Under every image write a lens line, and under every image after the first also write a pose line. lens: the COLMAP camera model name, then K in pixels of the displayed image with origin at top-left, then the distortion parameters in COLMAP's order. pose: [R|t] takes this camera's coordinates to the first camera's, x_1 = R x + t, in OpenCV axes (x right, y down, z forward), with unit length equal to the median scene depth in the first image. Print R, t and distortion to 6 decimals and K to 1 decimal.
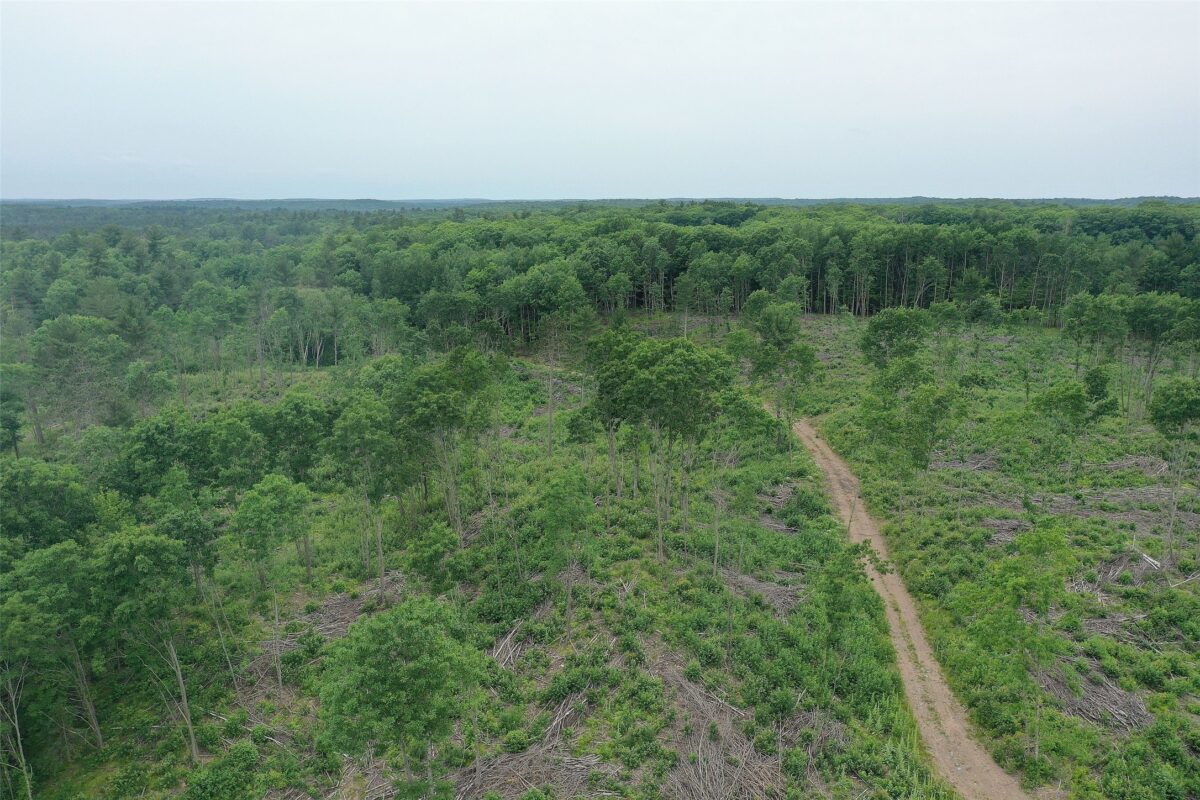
lens RADIAL K [[949.7, 0, 601.2], [0, 949.7, 400.2], [0, 0, 1]] dist [0.004848, 0.000078]
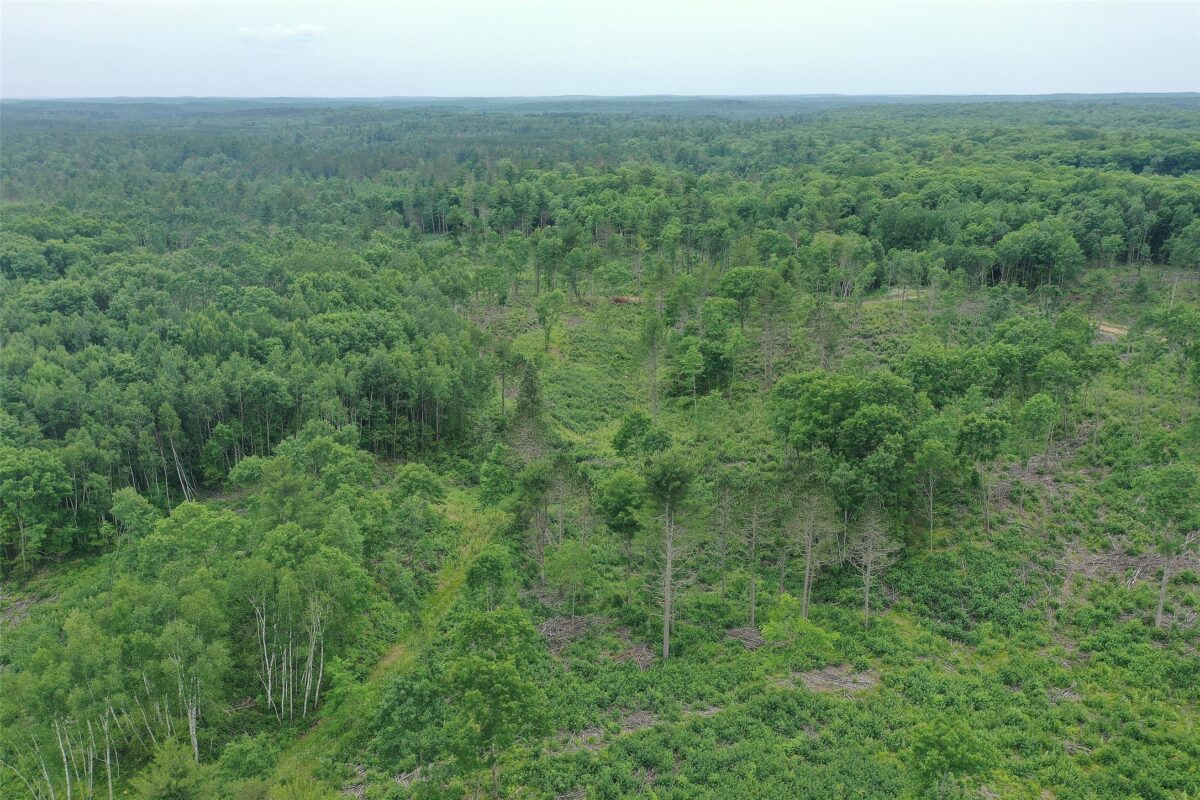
lens RADIAL K [[949.7, 0, 604.9], [0, 949.7, 395.5], [0, 0, 1]] dist [0.004848, 0.000078]
pose [[0.938367, 0.101046, -0.330541, -0.151918], [-0.068625, 0.991741, 0.108356, -0.019632], [0.338760, -0.078994, 0.937551, -0.312346]]
